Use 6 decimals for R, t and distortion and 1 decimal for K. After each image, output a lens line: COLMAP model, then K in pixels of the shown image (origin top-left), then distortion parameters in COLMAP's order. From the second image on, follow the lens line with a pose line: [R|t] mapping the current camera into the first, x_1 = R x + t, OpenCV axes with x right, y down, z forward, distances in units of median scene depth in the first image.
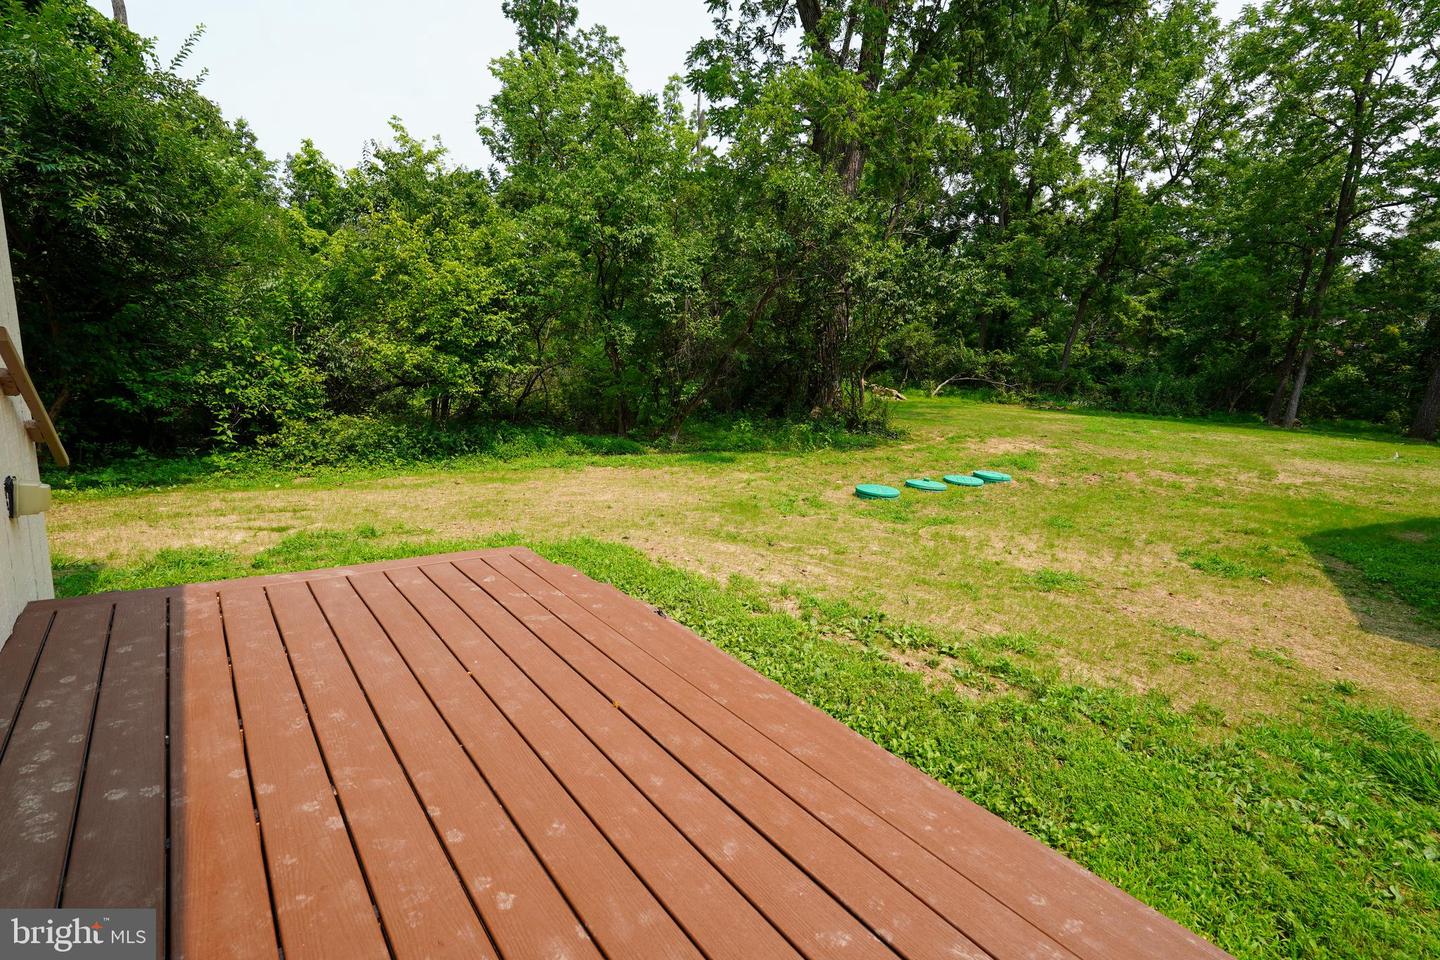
lens RADIAL K [[640.3, 0, 718.4], [0, 640.3, 481.0], [0, 0, 1]] dist [0.004010, 0.000232]
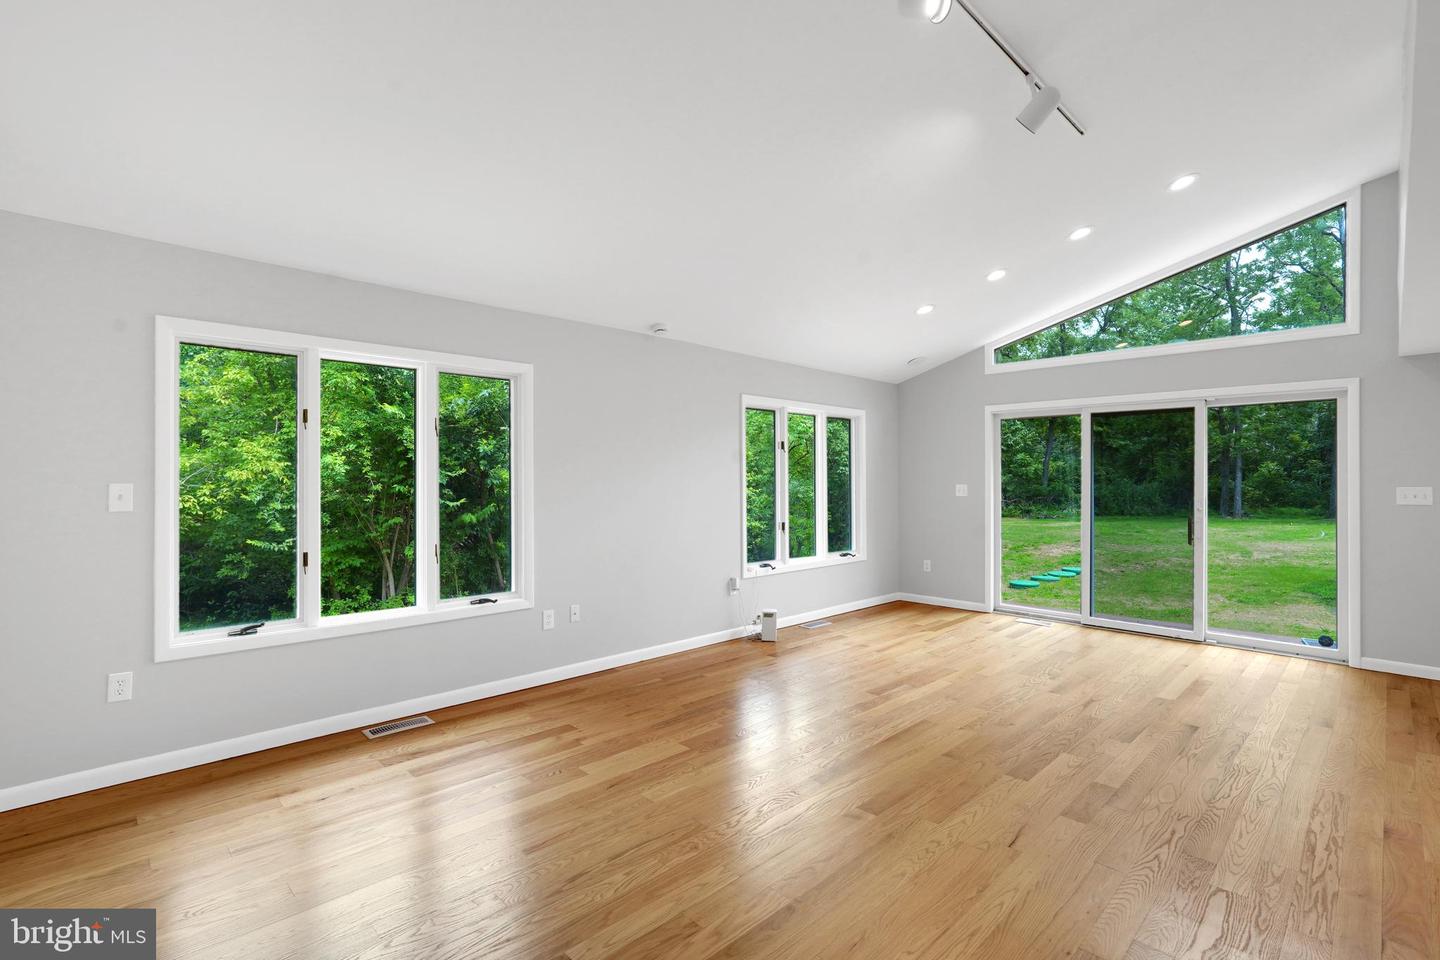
lens RADIAL K [[665.2, 0, 719.1], [0, 665.2, 485.0], [0, 0, 1]] dist [0.001364, 0.000353]
pose [[0.993579, -0.077748, 0.082196, -0.348350], [0.092251, 0.977303, -0.190705, 0.011846], [-0.065504, 0.197063, 0.978200, -0.337041]]
